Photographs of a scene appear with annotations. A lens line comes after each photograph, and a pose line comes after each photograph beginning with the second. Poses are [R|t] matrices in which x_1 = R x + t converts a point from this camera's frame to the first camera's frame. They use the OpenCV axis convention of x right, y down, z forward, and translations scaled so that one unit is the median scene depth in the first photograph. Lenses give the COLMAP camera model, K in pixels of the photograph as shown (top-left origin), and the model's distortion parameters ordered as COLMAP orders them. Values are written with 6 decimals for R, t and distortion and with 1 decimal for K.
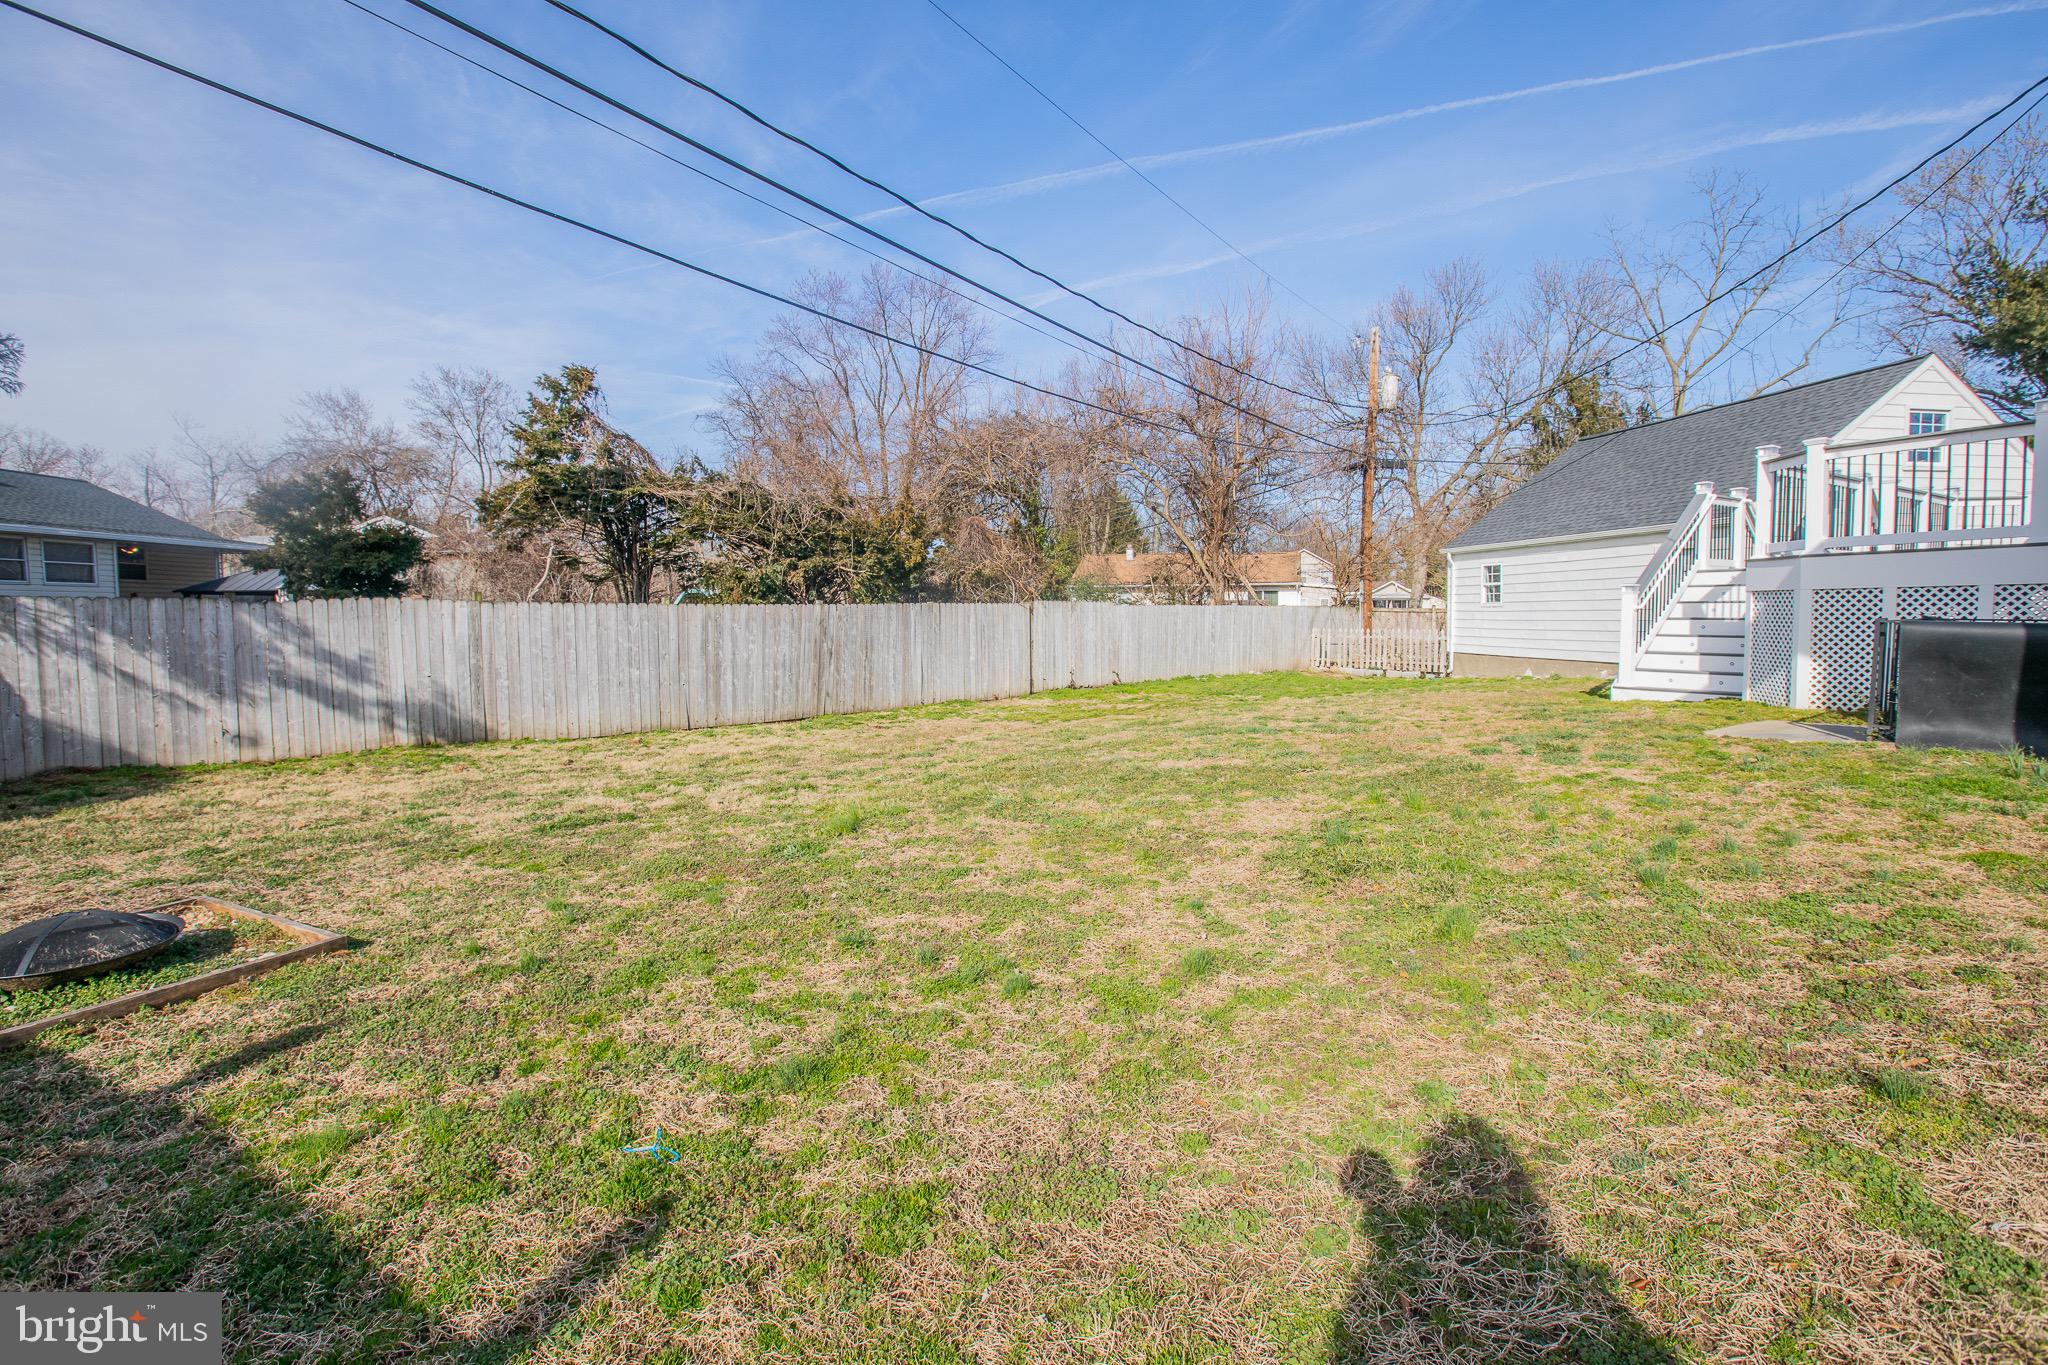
lens RADIAL K [[952.0, 0, 1024.6], [0, 952.0, 666.9], [0, 0, 1]] dist [-0.071238, 0.032196]
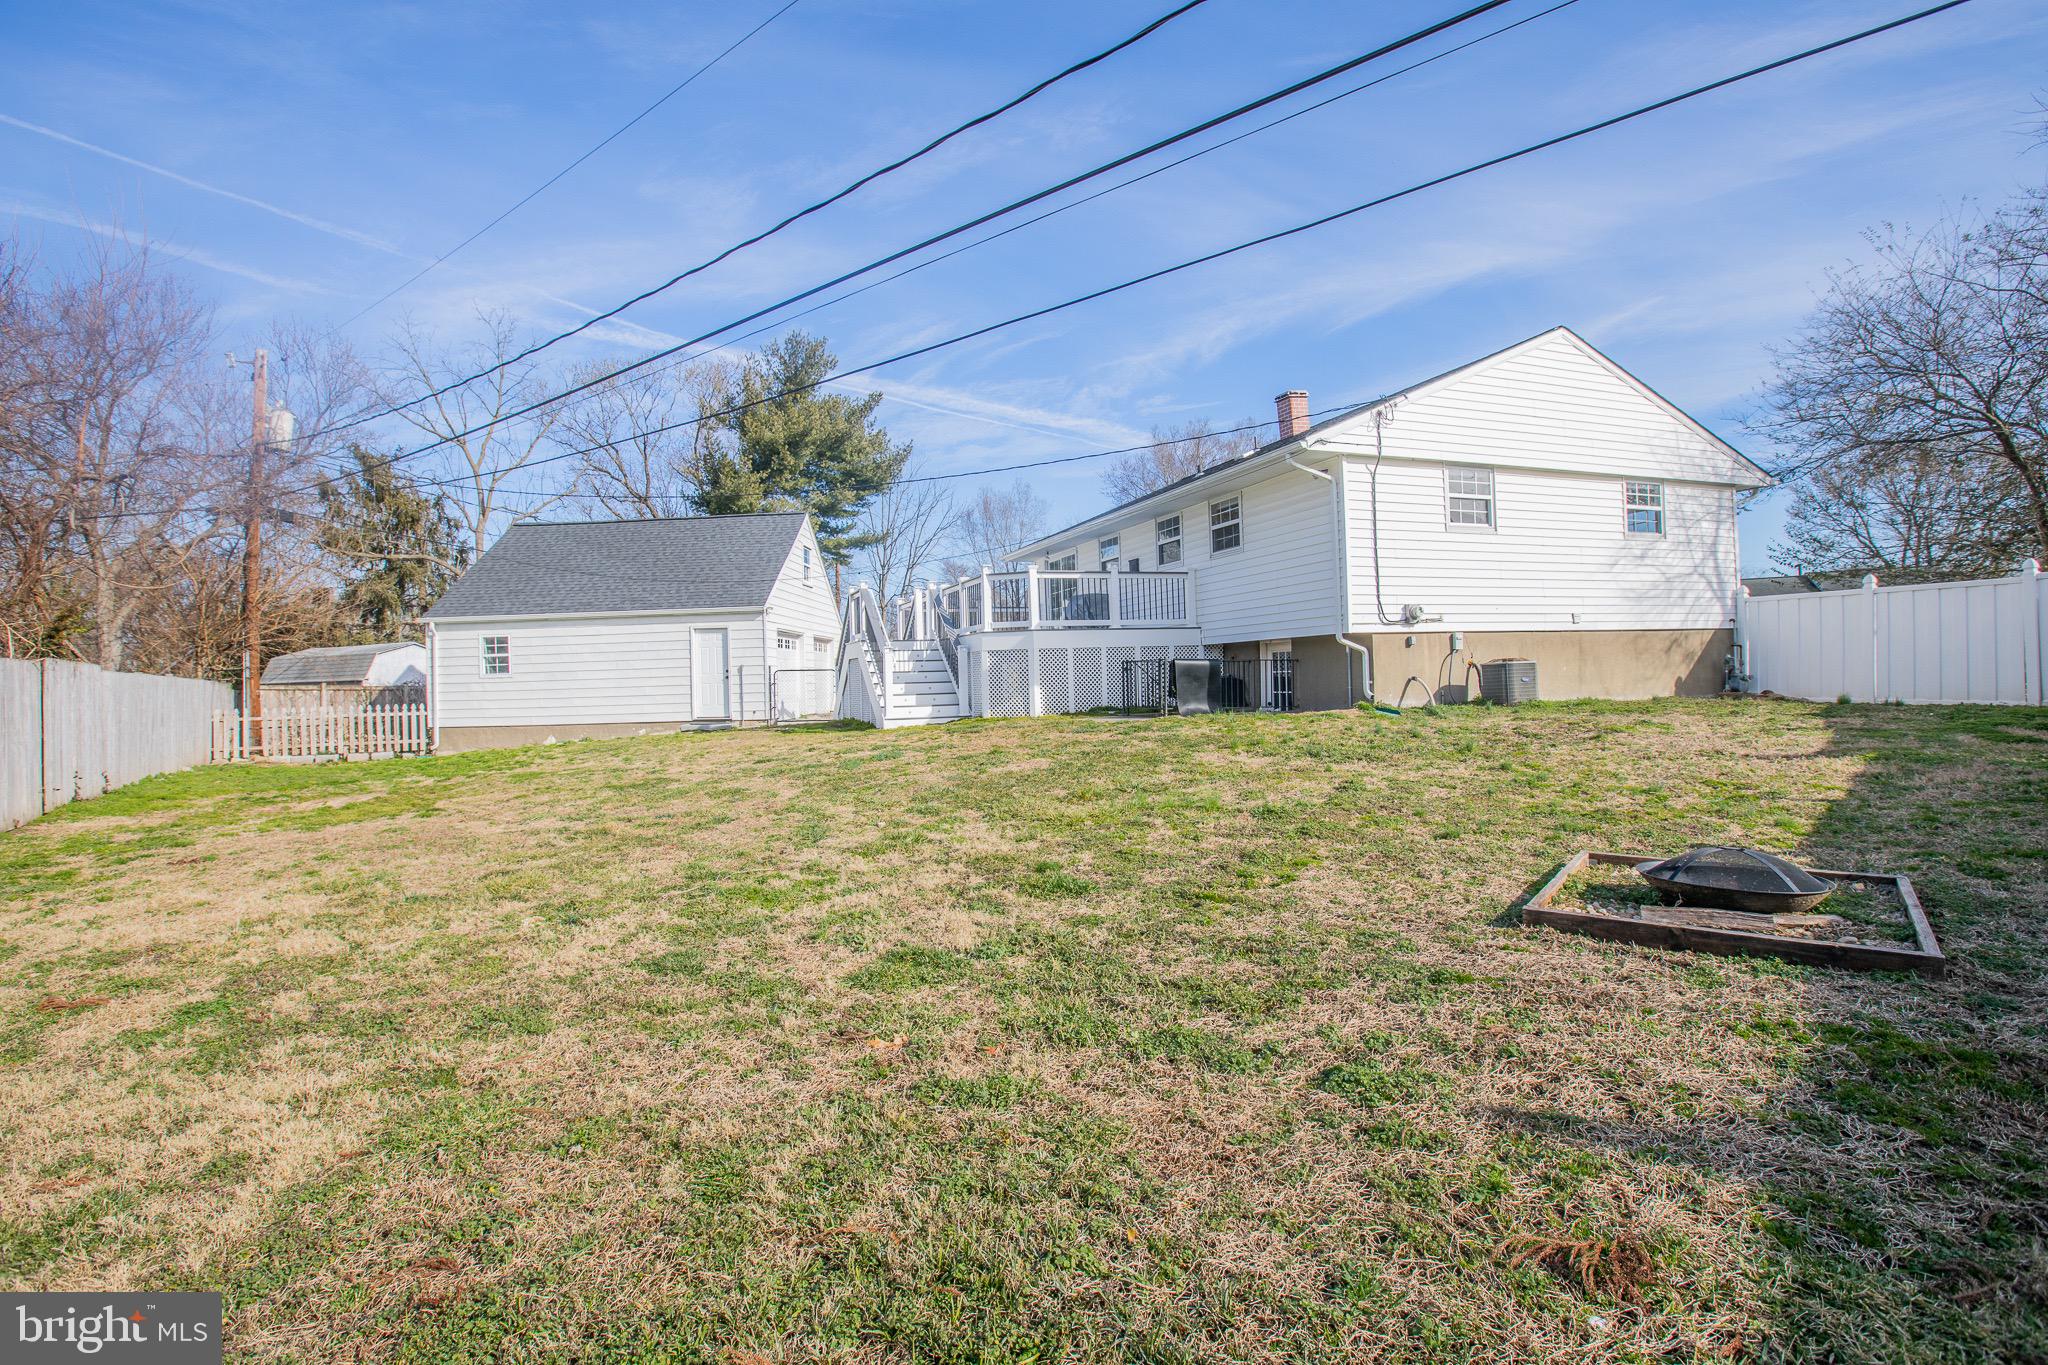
lens RADIAL K [[952.0, 0, 1024.6], [0, 952.0, 666.9], [0, 0, 1]] dist [-0.071238, 0.032196]
pose [[0.167105, 0.021448, 0.985706, -0.387680], [0.083579, 0.995856, -0.035838, 0.006522], [-0.982390, 0.088373, 0.164620, 0.281410]]
